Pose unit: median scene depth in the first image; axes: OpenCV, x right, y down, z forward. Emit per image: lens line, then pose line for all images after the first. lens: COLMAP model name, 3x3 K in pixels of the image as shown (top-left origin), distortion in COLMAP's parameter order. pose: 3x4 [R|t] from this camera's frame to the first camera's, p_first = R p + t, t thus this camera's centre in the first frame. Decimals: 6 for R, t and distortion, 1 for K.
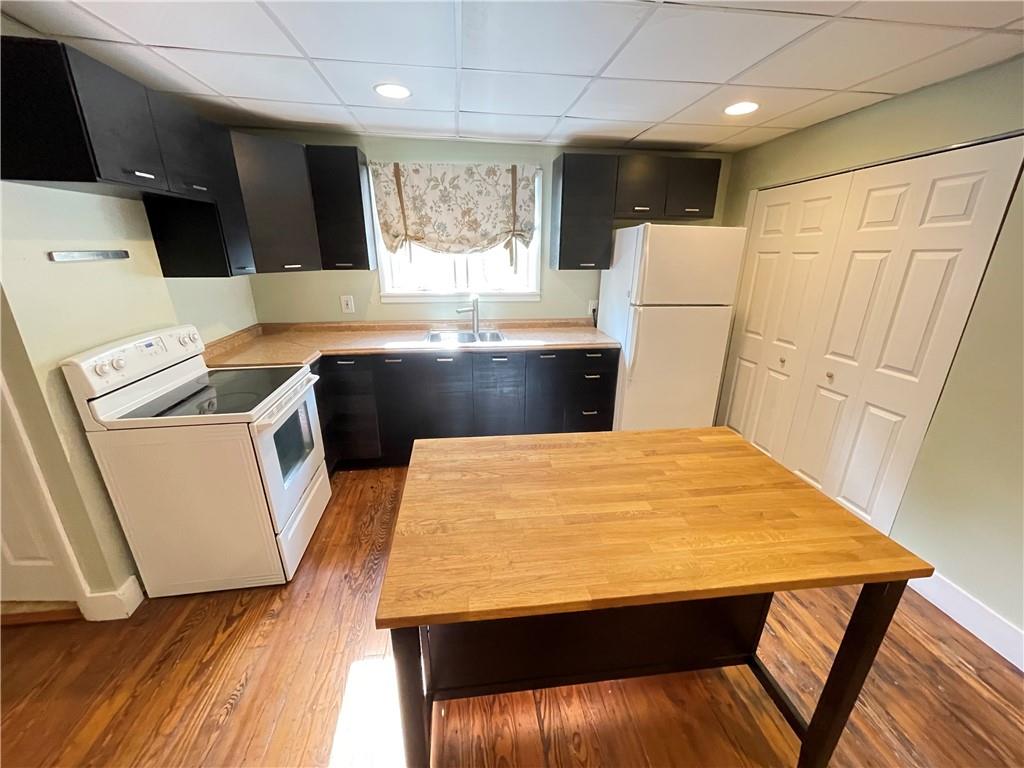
lens RADIAL K [[408.3, 0, 510.0], [0, 408.3, 387.0], [0, 0, 1]] dist [-0.009530, -0.000119]
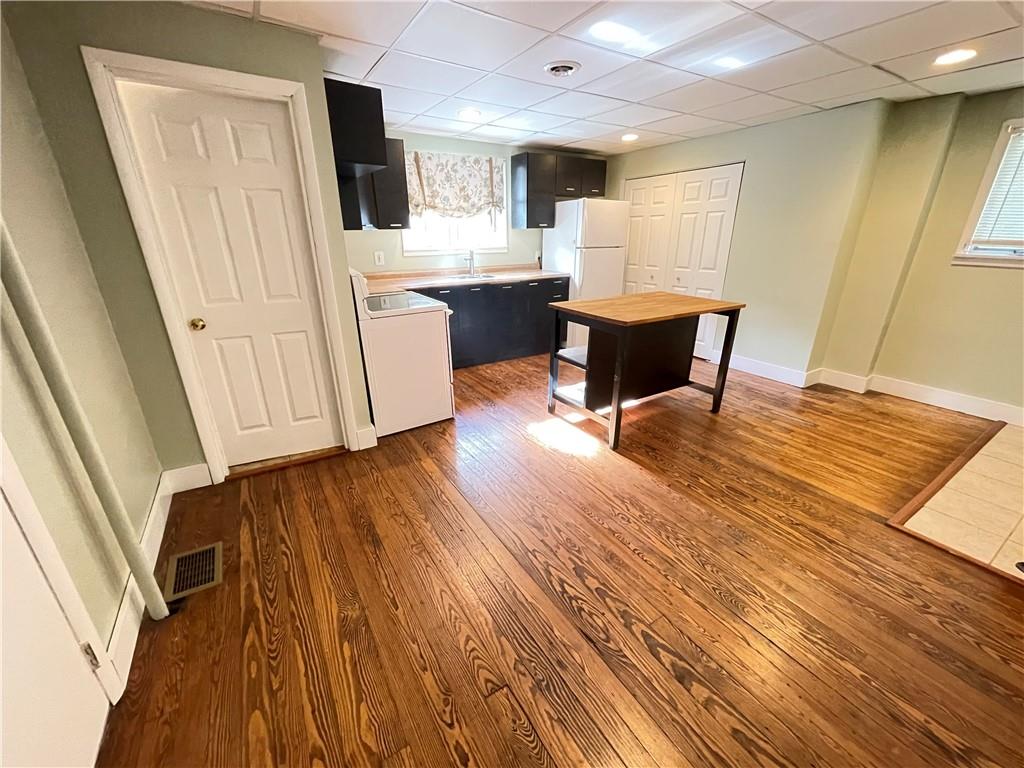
lens RADIAL K [[408.3, 0, 512.9], [0, 408.3, 383.0], [0, 0, 1]] dist [-0.009530, -0.000119]
pose [[0.909175, -0.157434, 0.385508, -0.612644], [0.144580, 0.987529, 0.062312, 0.183131], [-0.390510, -0.000916, 0.920598, -0.392108]]
